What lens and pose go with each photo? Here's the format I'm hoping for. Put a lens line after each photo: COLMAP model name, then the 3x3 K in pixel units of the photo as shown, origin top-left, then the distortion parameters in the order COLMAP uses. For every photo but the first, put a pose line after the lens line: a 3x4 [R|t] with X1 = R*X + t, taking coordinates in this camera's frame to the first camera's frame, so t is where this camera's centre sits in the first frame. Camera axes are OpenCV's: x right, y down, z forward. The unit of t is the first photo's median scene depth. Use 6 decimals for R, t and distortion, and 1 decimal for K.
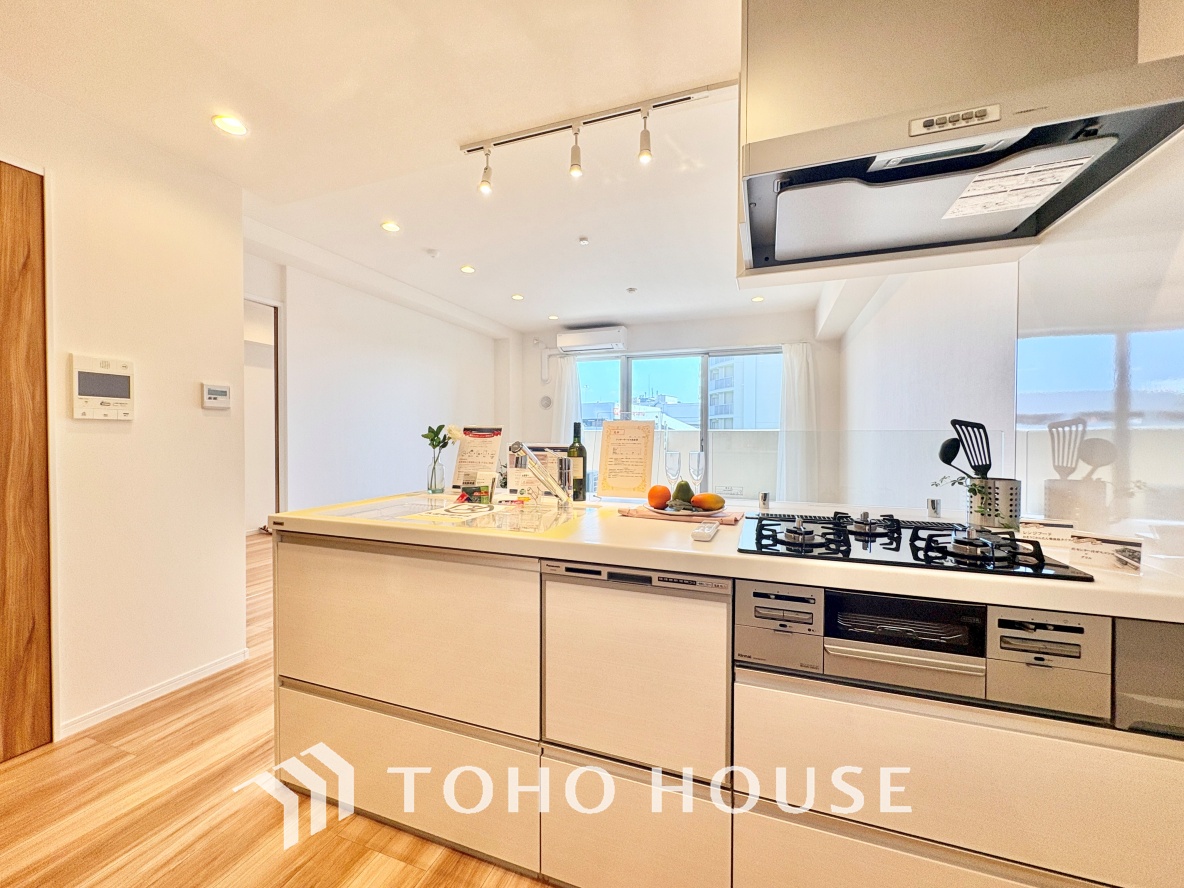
lens RADIAL K [[472.1, 0, 591.7], [0, 472.1, 443.5], [0, 0, 1]] dist [-0.001415, 0.000391]
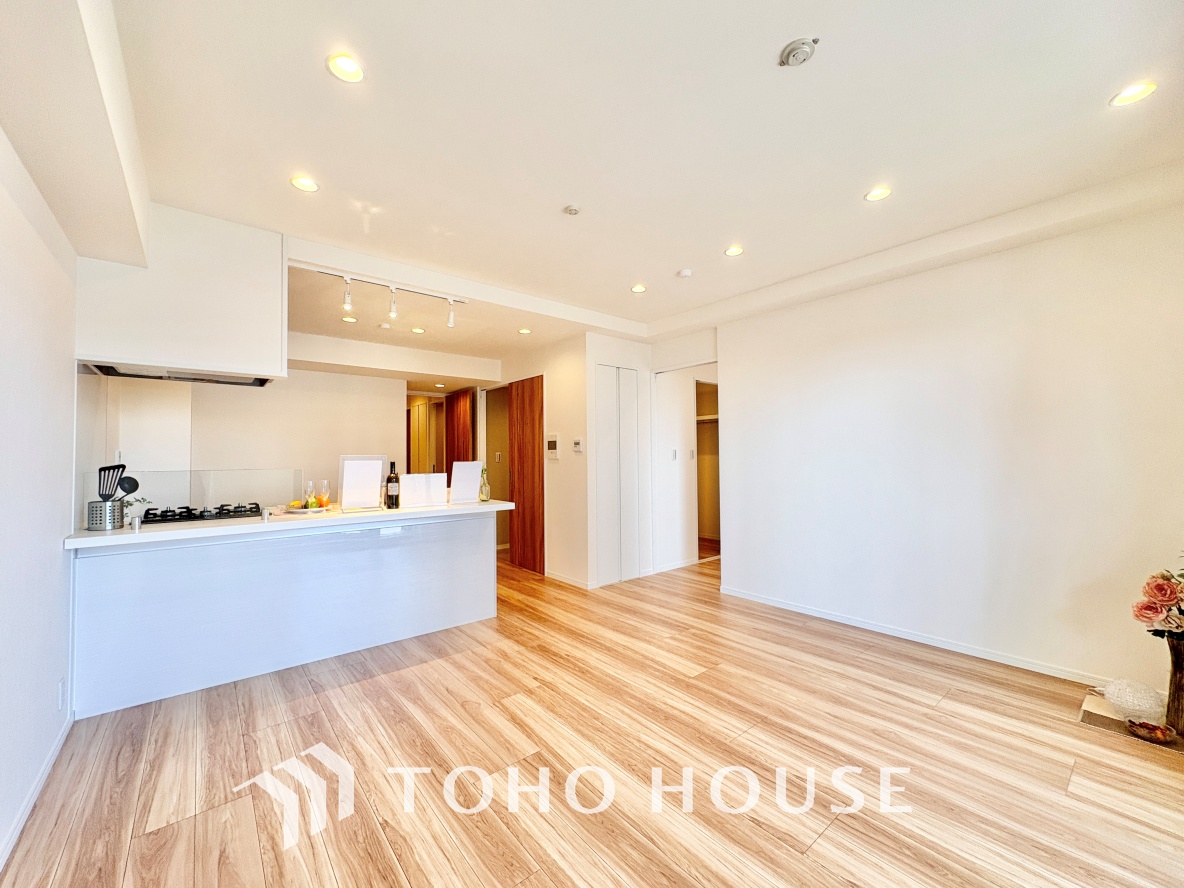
lens RADIAL K [[472.1, 0, 591.4], [0, 472.1, 443.7], [0, 0, 1]] dist [-0.001415, 0.000391]
pose [[-0.502761, -0.023974, -0.864093, 1.062494], [-0.006564, 0.999692, -0.023917, -0.071929], [0.864400, -0.006352, -0.502764, 2.455838]]
